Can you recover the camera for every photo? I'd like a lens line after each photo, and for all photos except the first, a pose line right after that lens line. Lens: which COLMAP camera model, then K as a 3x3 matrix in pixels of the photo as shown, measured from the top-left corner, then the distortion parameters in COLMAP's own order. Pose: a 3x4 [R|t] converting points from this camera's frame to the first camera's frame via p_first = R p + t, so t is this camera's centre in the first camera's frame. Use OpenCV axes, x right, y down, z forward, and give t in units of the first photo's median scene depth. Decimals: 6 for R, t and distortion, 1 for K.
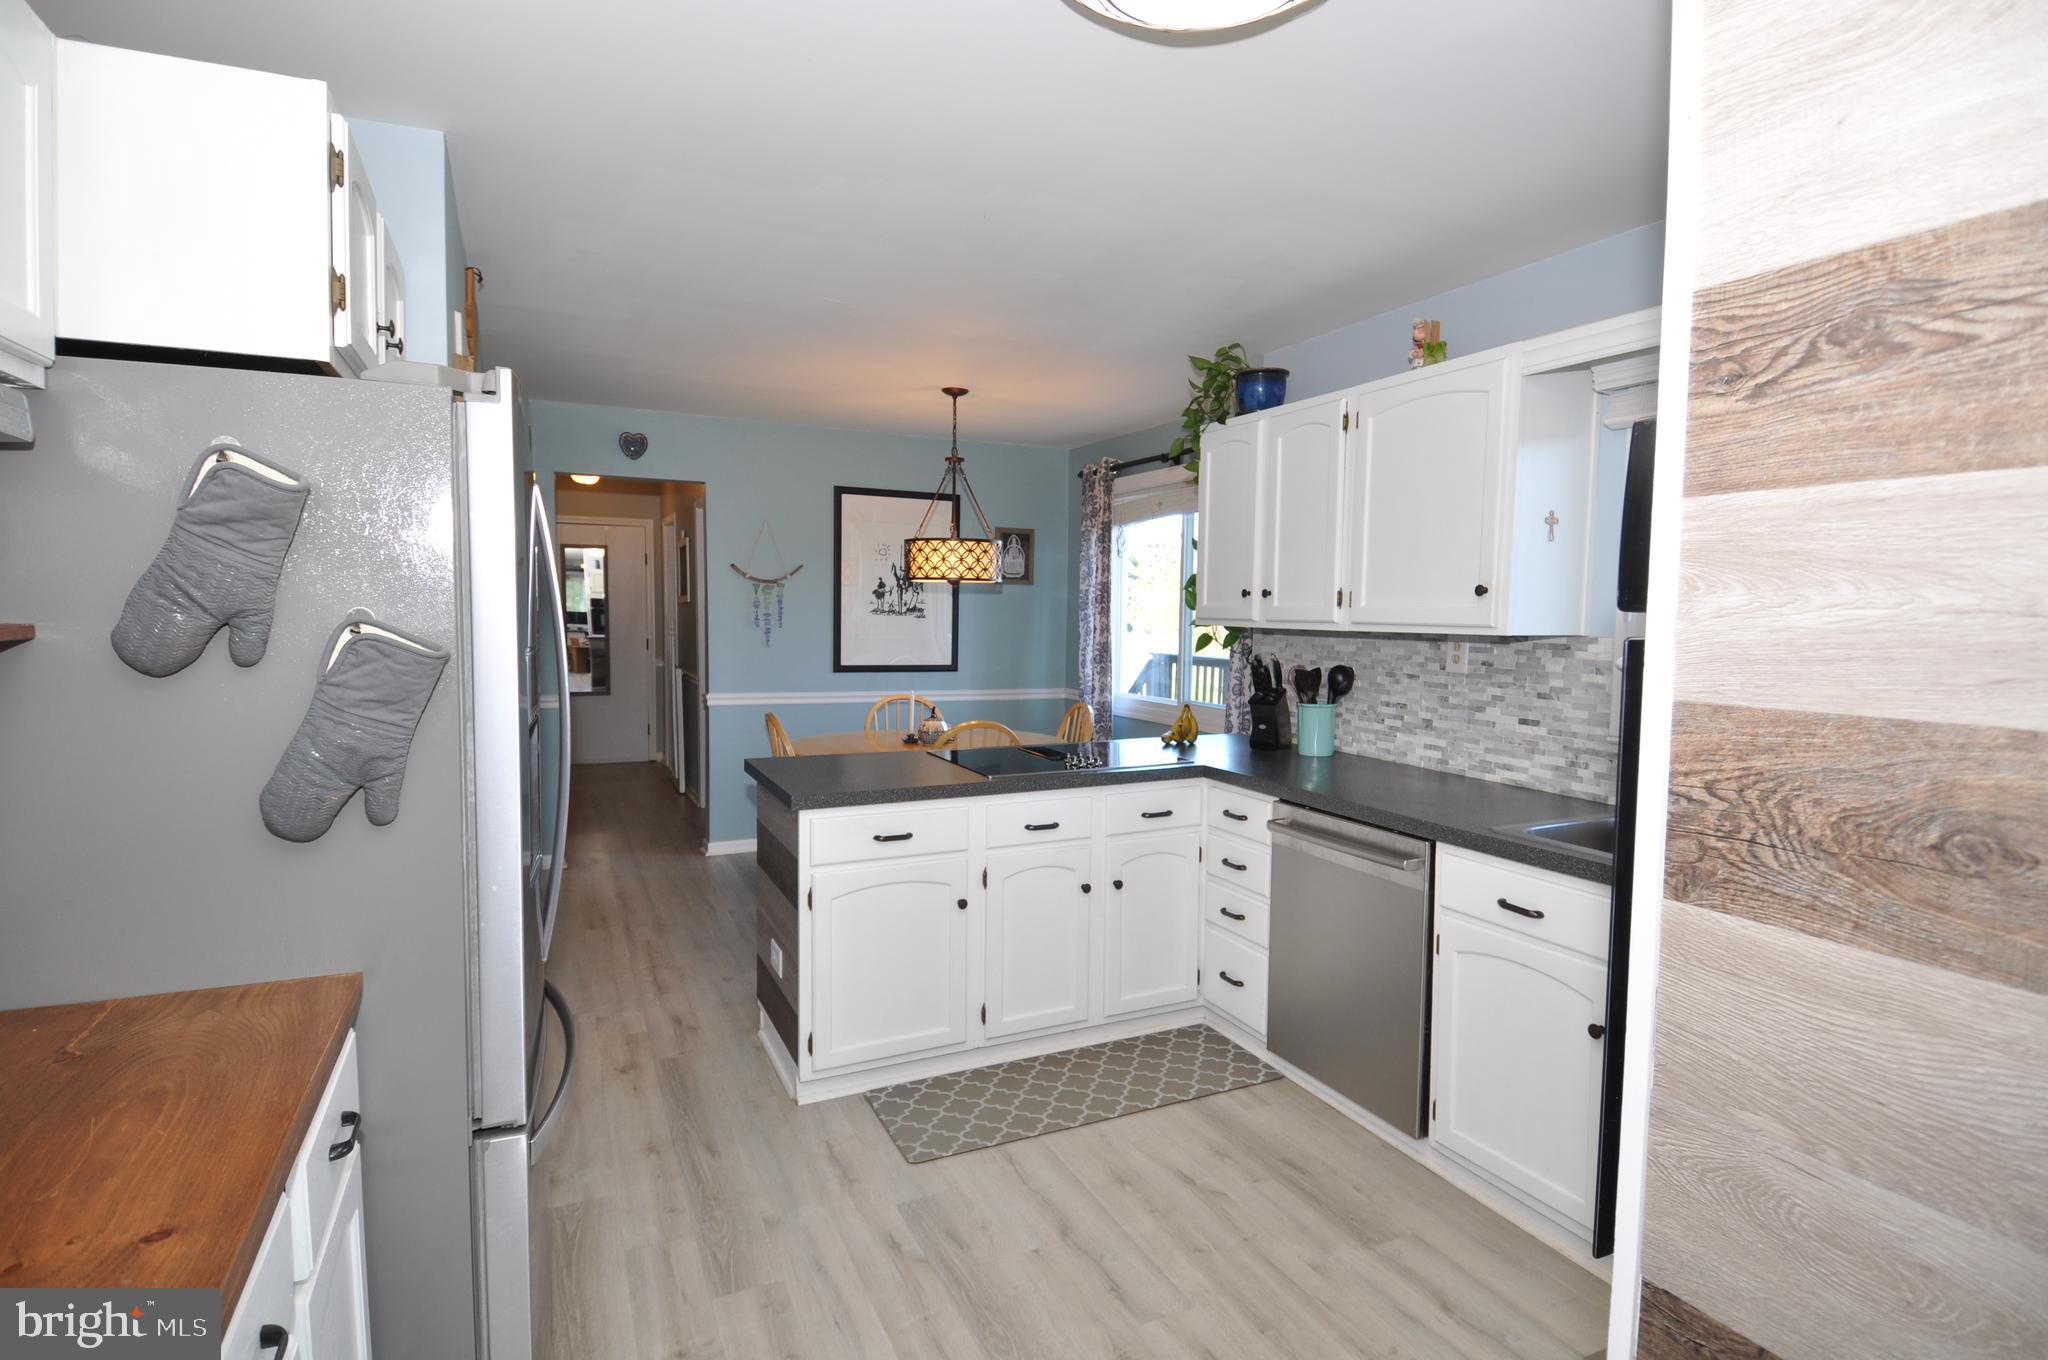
lens RADIAL K [[1046.8, 0, 1025.4], [0, 1046.8, 687.3], [0, 0, 1]] dist [0.050349, -0.057600]
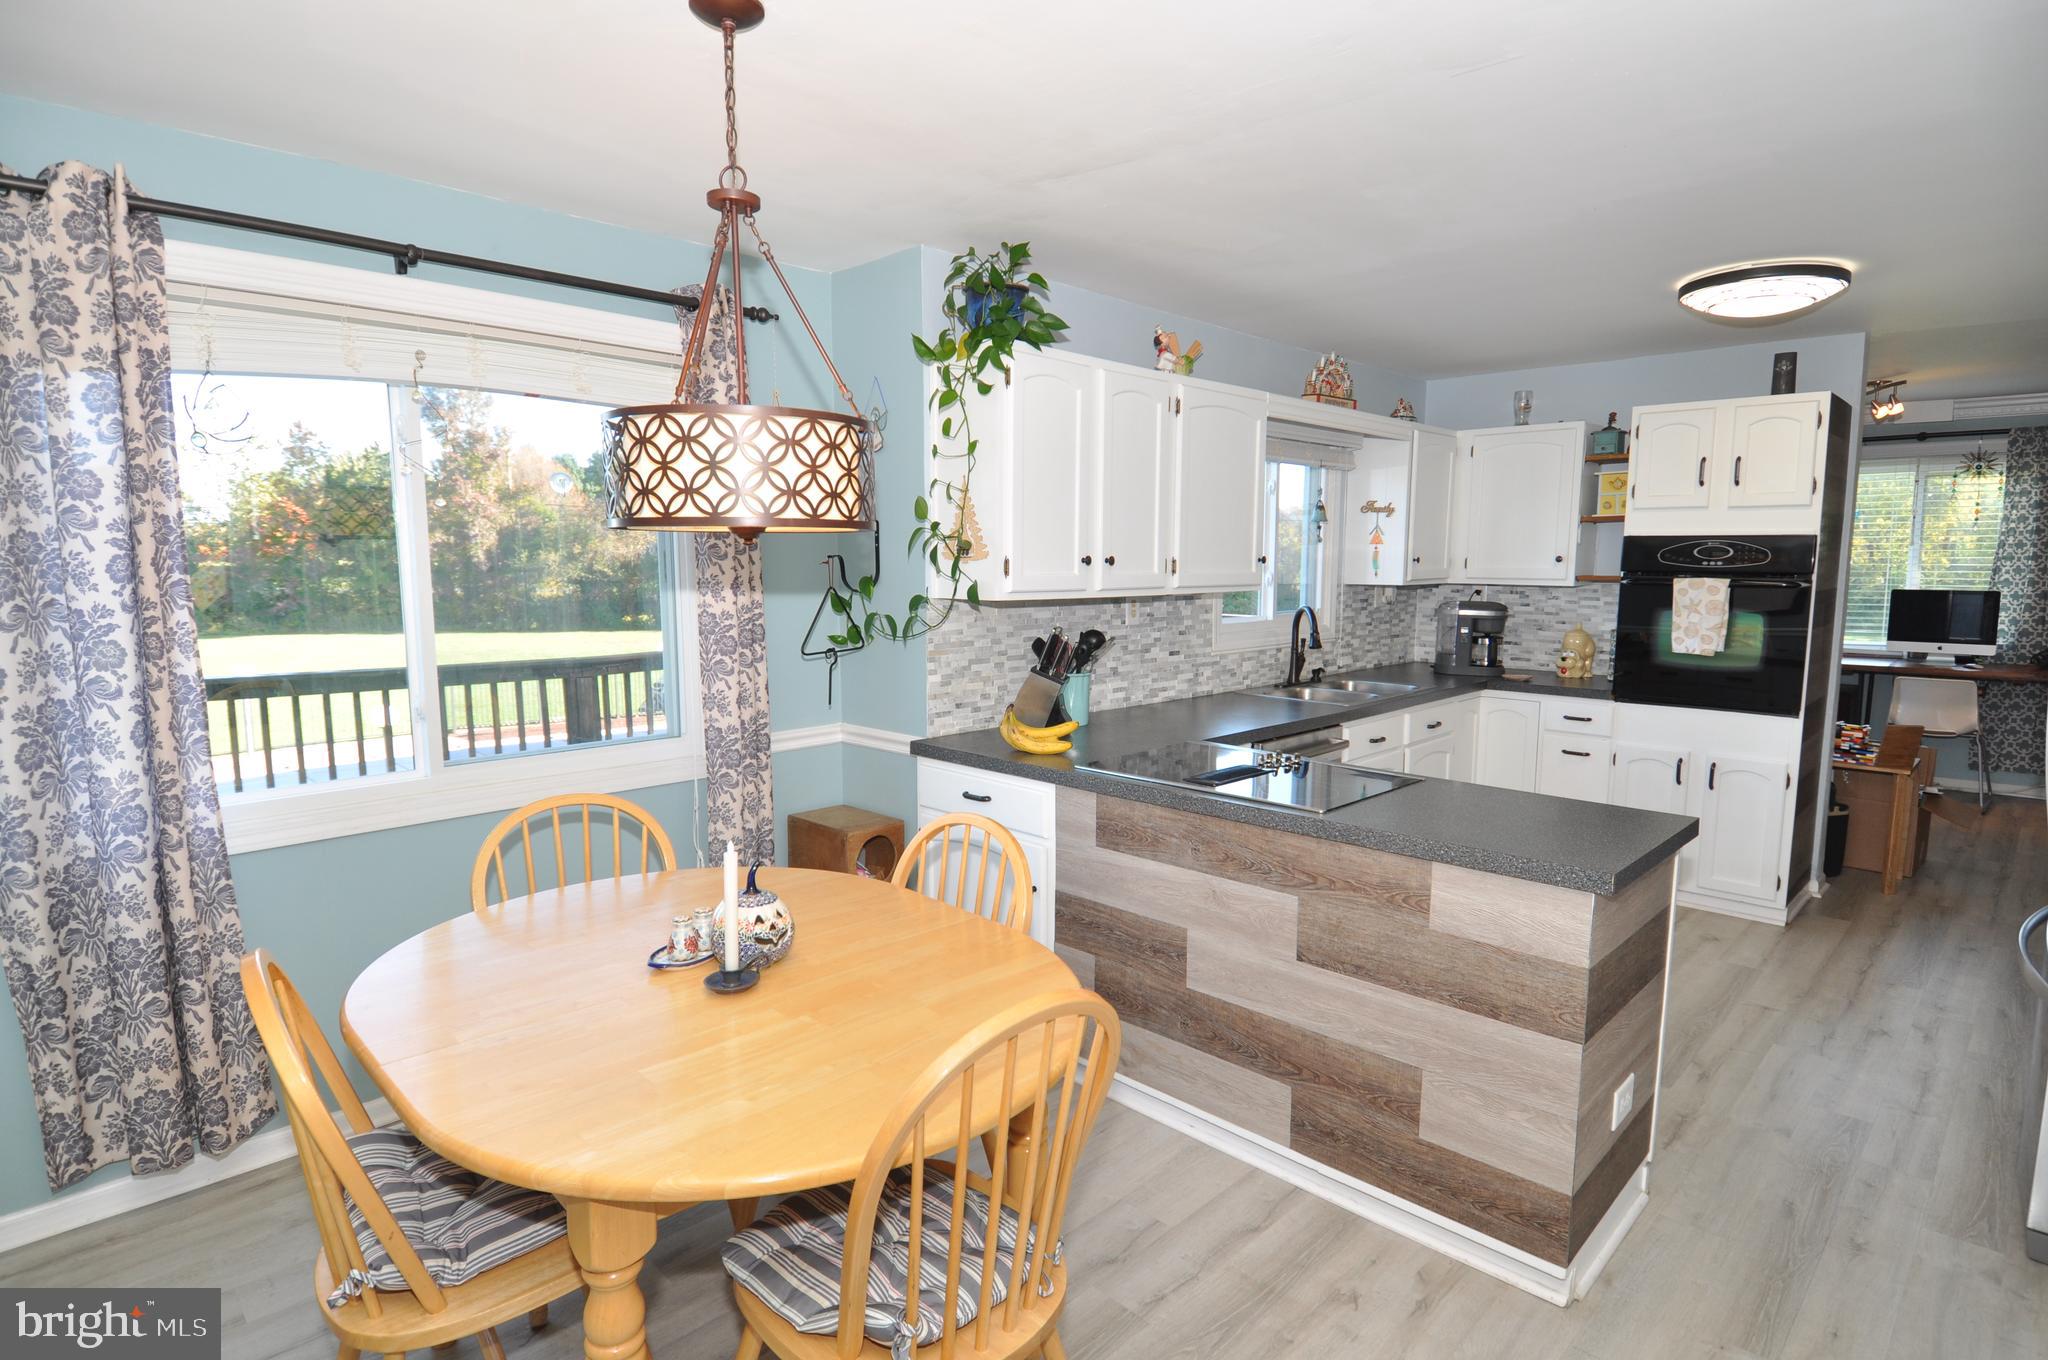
lens RADIAL K [[1046.8, 0, 1025.4], [0, 1046.8, 687.3], [0, 0, 1]] dist [0.050349, -0.057600]
pose [[-0.355886, -0.142168, 0.923652, -0.700075], [0.052425, 0.983767, 0.171621, -0.161695], [-0.933058, 0.109500, -0.342655, 1.576083]]
